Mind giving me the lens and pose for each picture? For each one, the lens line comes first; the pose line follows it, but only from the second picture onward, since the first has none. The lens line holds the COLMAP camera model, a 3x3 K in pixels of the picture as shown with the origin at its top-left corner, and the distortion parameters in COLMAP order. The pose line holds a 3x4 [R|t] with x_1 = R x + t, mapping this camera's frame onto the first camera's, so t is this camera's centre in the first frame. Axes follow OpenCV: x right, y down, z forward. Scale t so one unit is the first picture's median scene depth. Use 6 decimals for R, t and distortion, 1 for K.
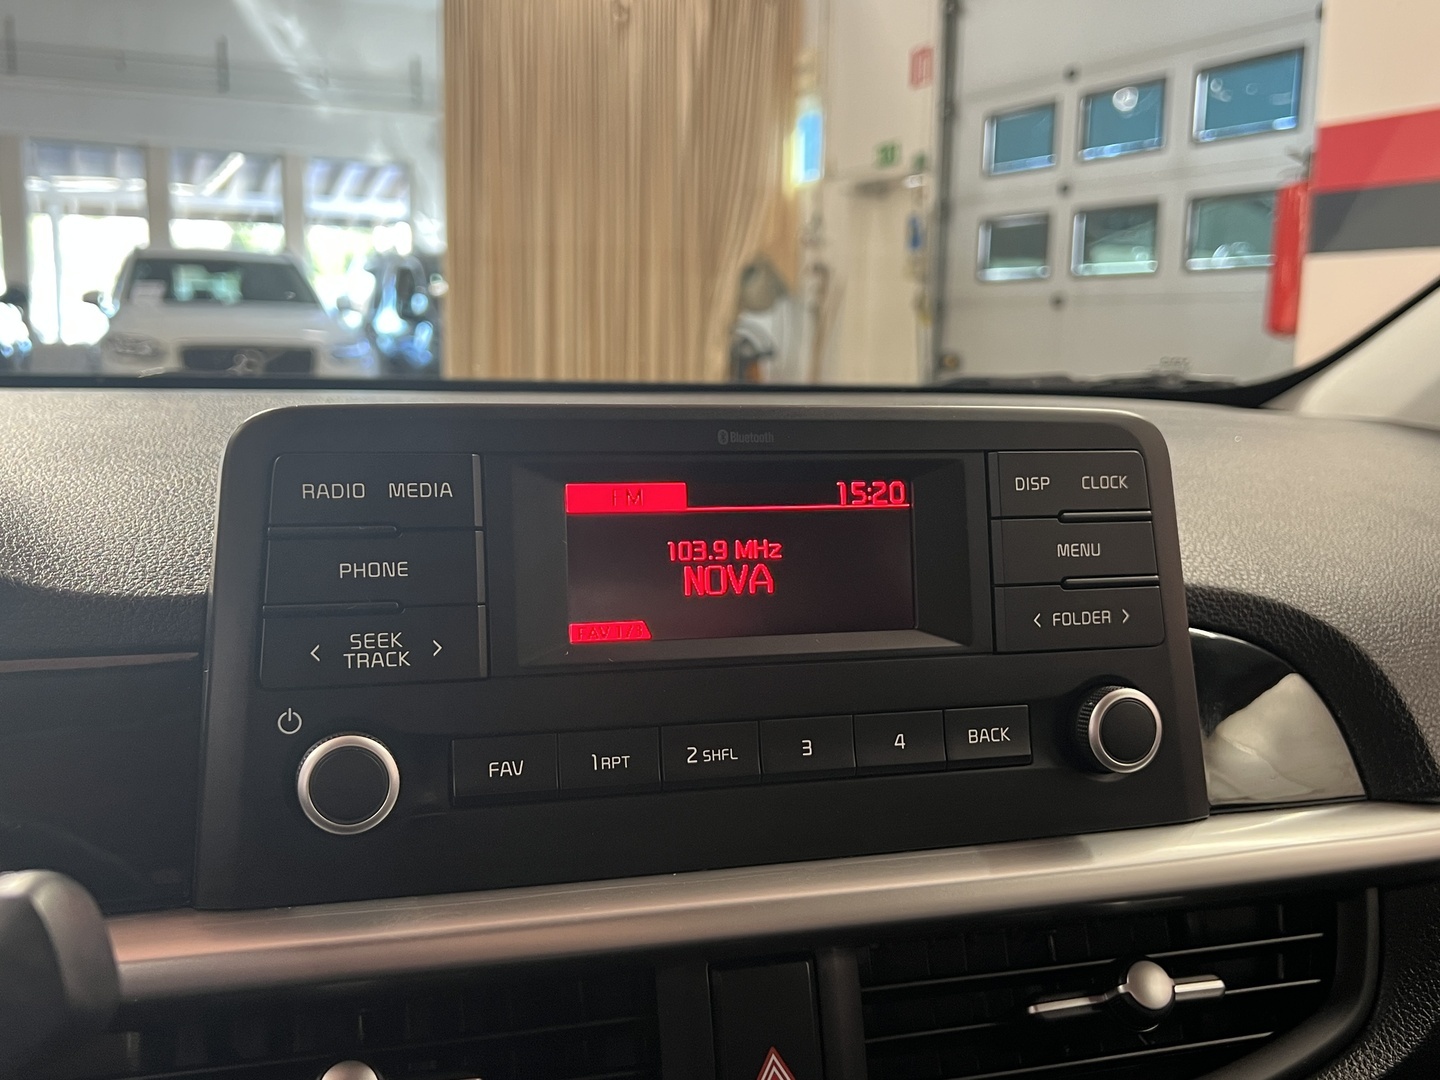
lens RADIAL K [[1390.7, 0, 716.4], [0, 1390.7, 560.1], [0, 0, 1]] dist [0.105423, -0.255970]
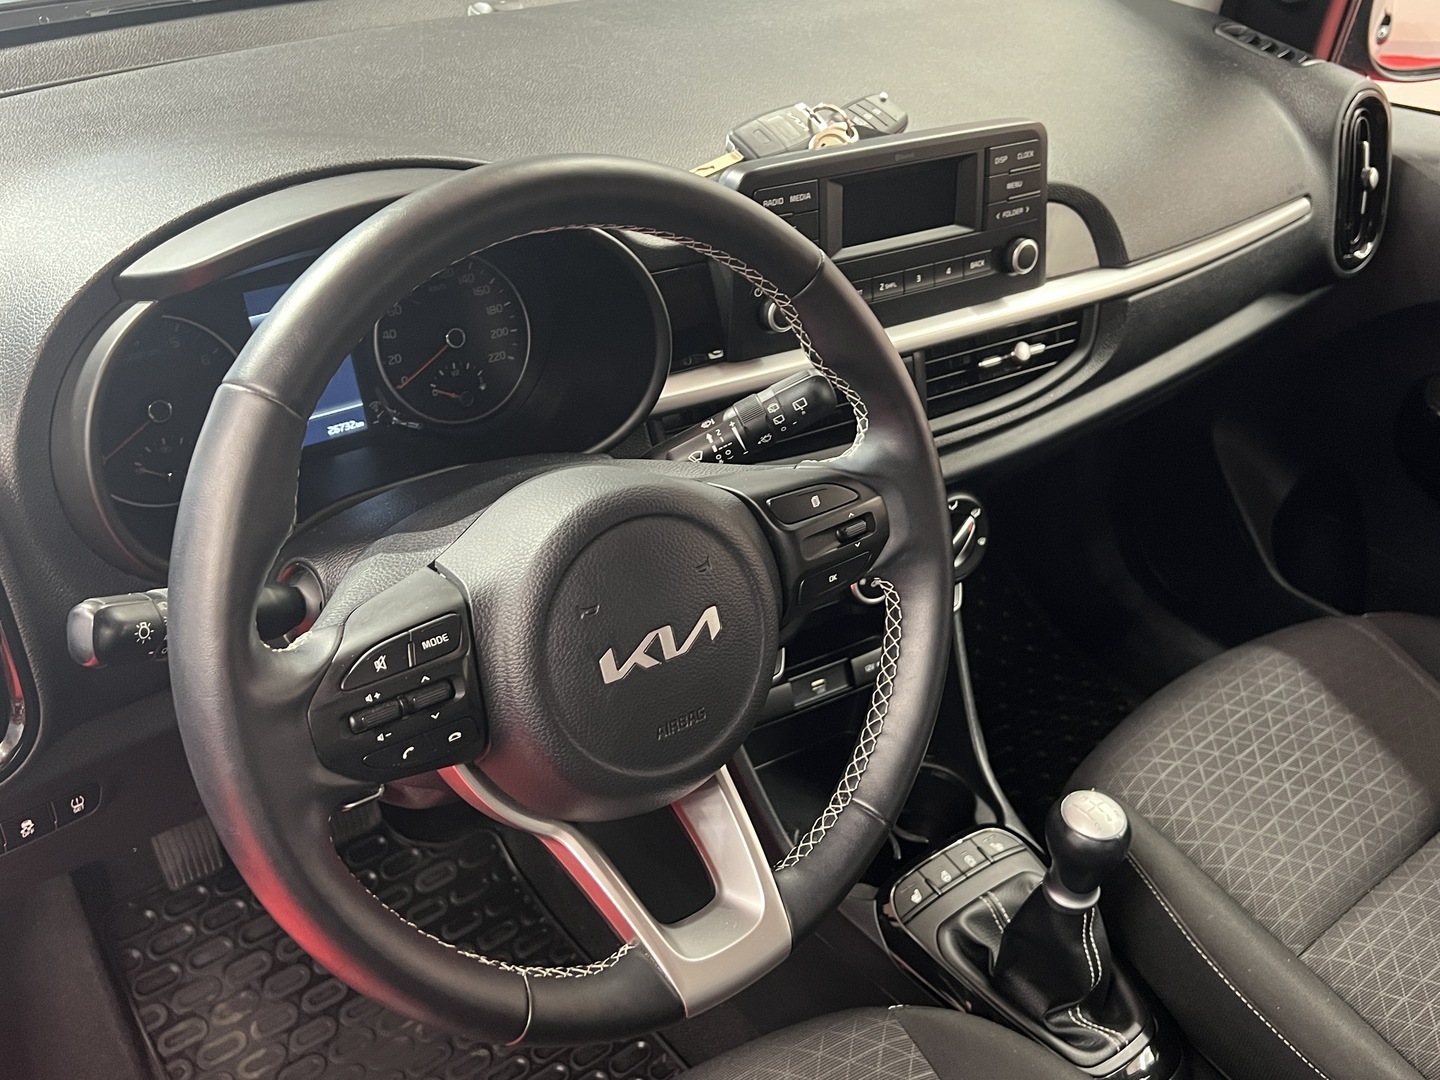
lens RADIAL K [[1390.7, 0, 716.4], [0, 1390.7, 560.1], [0, 0, 1]] dist [0.105423, -0.255970]
pose [[0.962710, -0.126848, 0.238954, -0.050821], [0.002544, 0.887468, 0.460863, -0.030947], [-0.270523, -0.443069, 0.854697, -0.069677]]
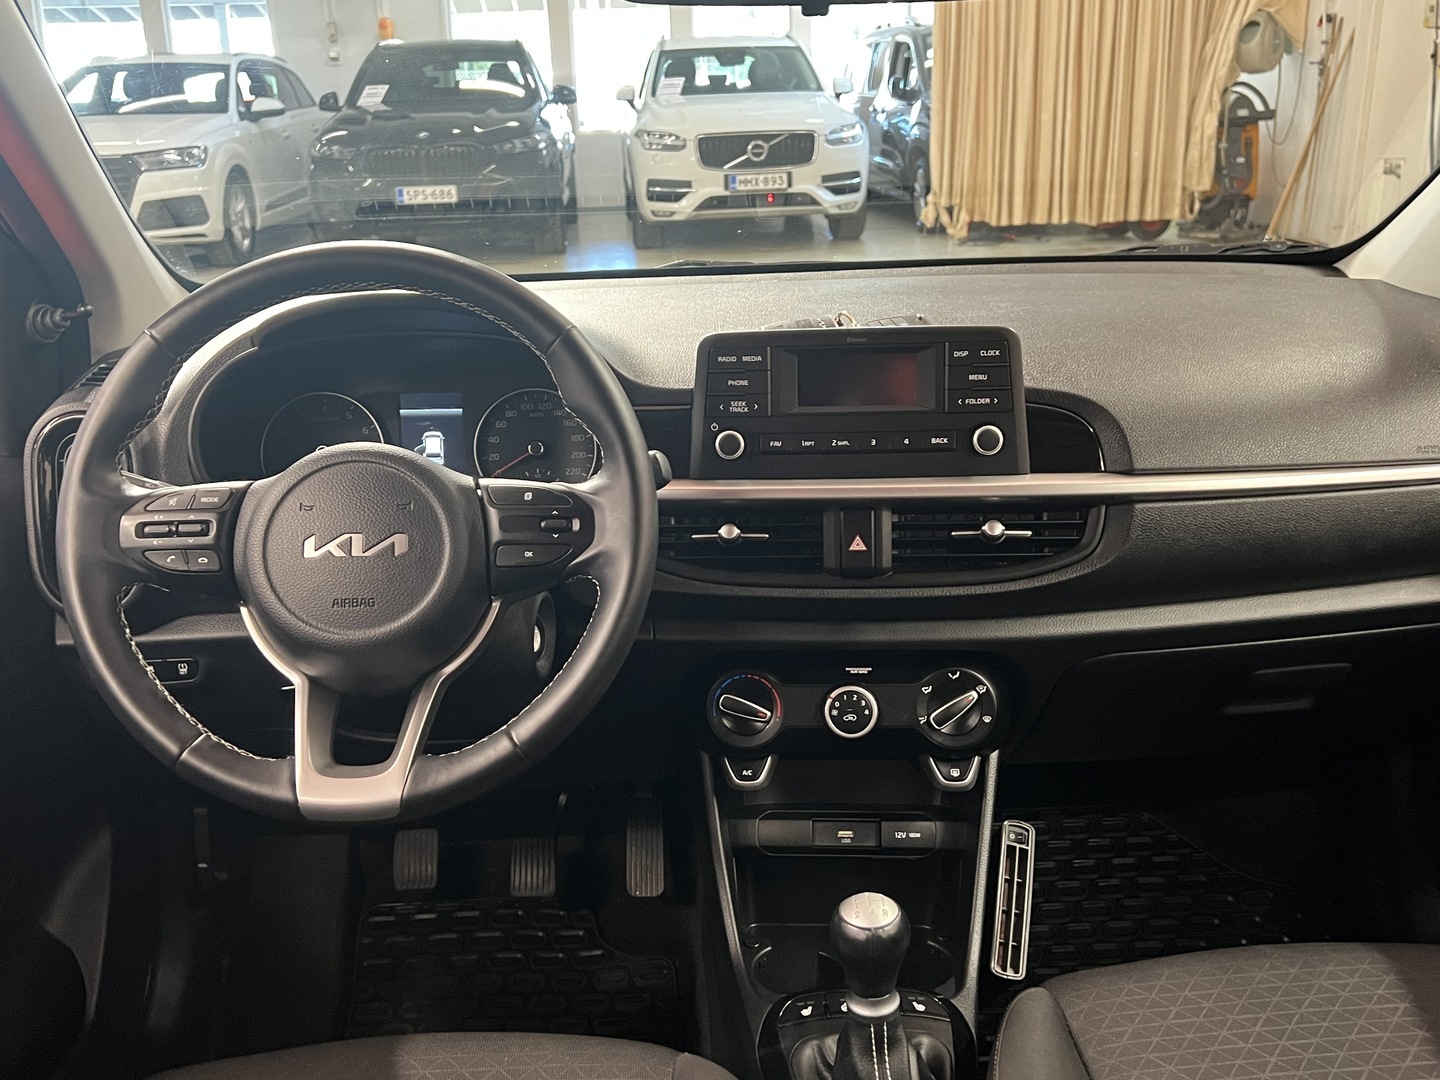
lens RADIAL K [[1390.7, 0, 716.4], [0, 1390.7, 560.1], [0, 0, 1]] dist [0.105423, -0.255970]
pose [[0.938427, 0.060505, -0.340138, 0.041593], [-0.003568, 0.986190, 0.165581, -0.006065], [0.345459, -0.154172, 0.925683, -0.104441]]
